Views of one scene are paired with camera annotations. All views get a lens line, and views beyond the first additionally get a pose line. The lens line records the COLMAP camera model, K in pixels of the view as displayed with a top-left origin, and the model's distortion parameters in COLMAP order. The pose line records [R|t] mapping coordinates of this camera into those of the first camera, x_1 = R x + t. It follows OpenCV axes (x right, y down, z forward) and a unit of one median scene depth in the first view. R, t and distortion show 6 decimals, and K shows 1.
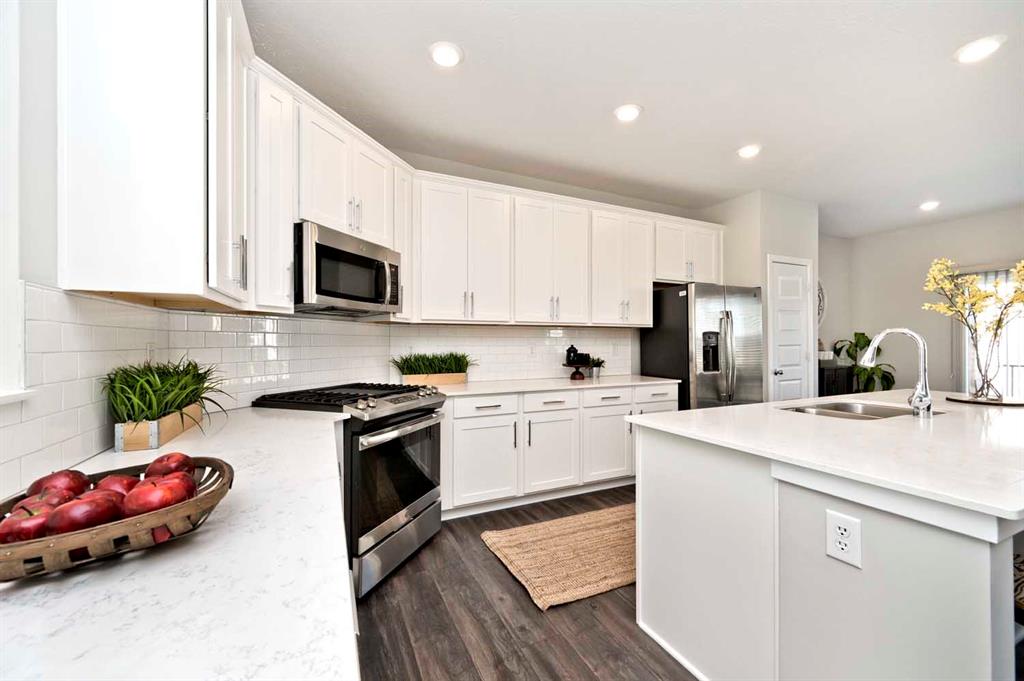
lens RADIAL K [[401.6, 0, 512.8], [0, 401.6, 340.0], [0, 0, 1]] dist [-0.000693, 0.000236]
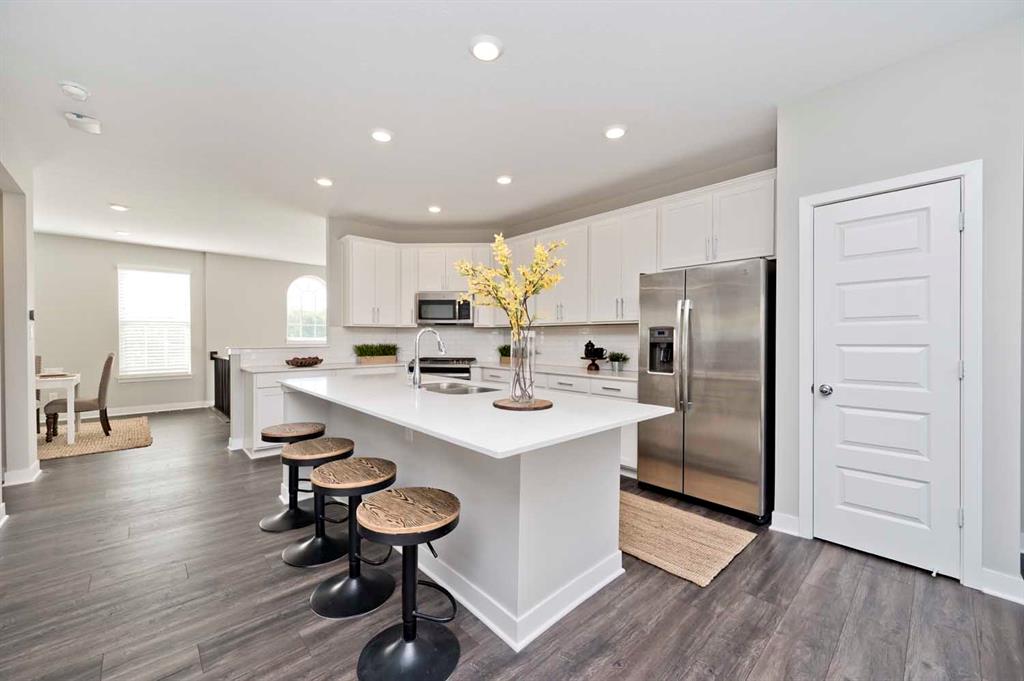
lens RADIAL K [[401.6, 0, 510.5], [0, 401.6, 339.8], [0, 0, 1]] dist [-0.000693, 0.000236]
pose [[0.304741, 0.003812, -0.952428, 1.291496], [0.001278, 0.999989, 0.004412, 0.004262], [0.952434, -0.002561, 0.304733, 0.450348]]
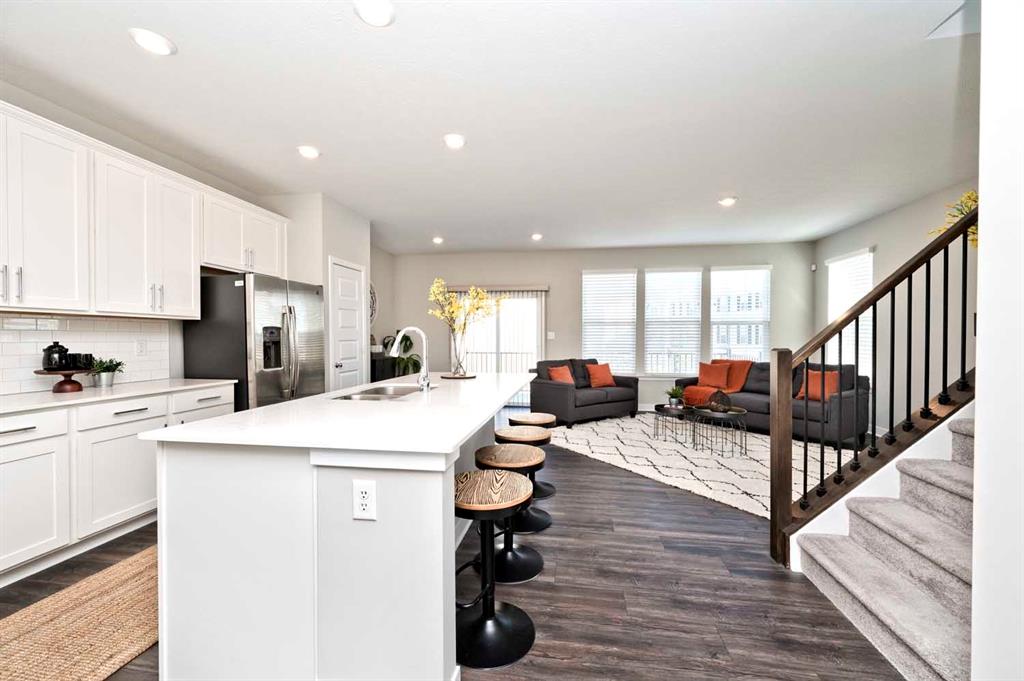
lens RADIAL K [[401.6, 0, 511.0], [0, 401.6, 340.7], [0, 0, 1]] dist [-0.000693, 0.000236]
pose [[0.563098, -0.006098, 0.826368, 0.022988], [-0.004157, 0.999939, 0.010211, 0.000391], [-0.826380, -0.009184, 0.563038, -0.010402]]
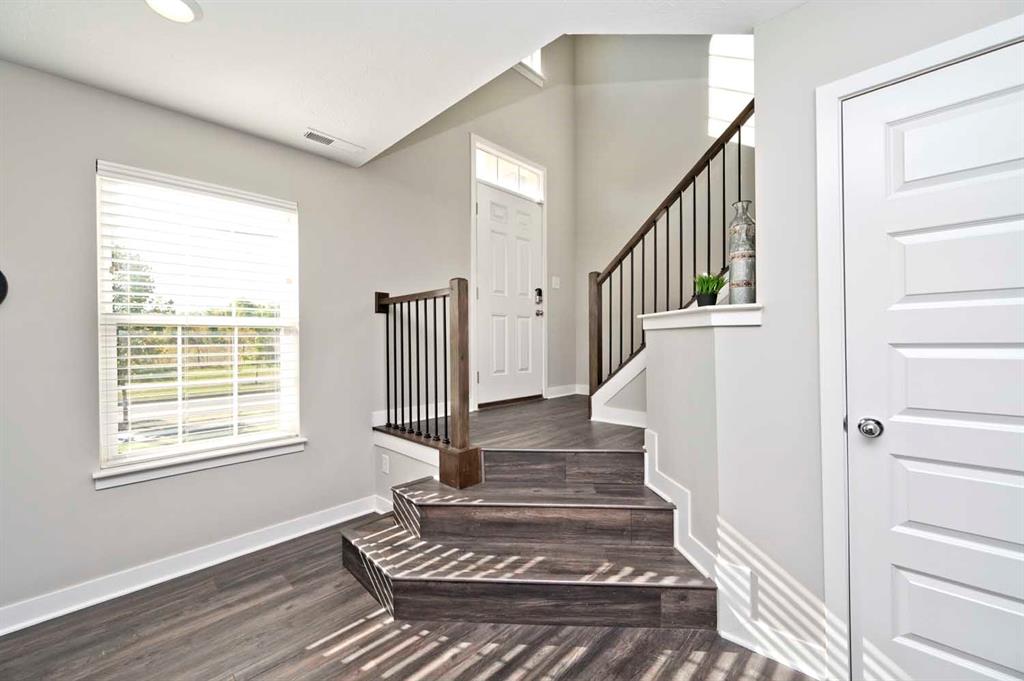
lens RADIAL K [[401.6, 0, 512.7], [0, 401.6, 339.8], [0, 0, 1]] dist [-0.000693, 0.000236]
pose [[0.358998, -0.003188, -0.933333, 1.025118], [0.010574, 0.999944, 0.000652, 0.008012], [0.933278, -0.010103, 0.359011, 0.732103]]
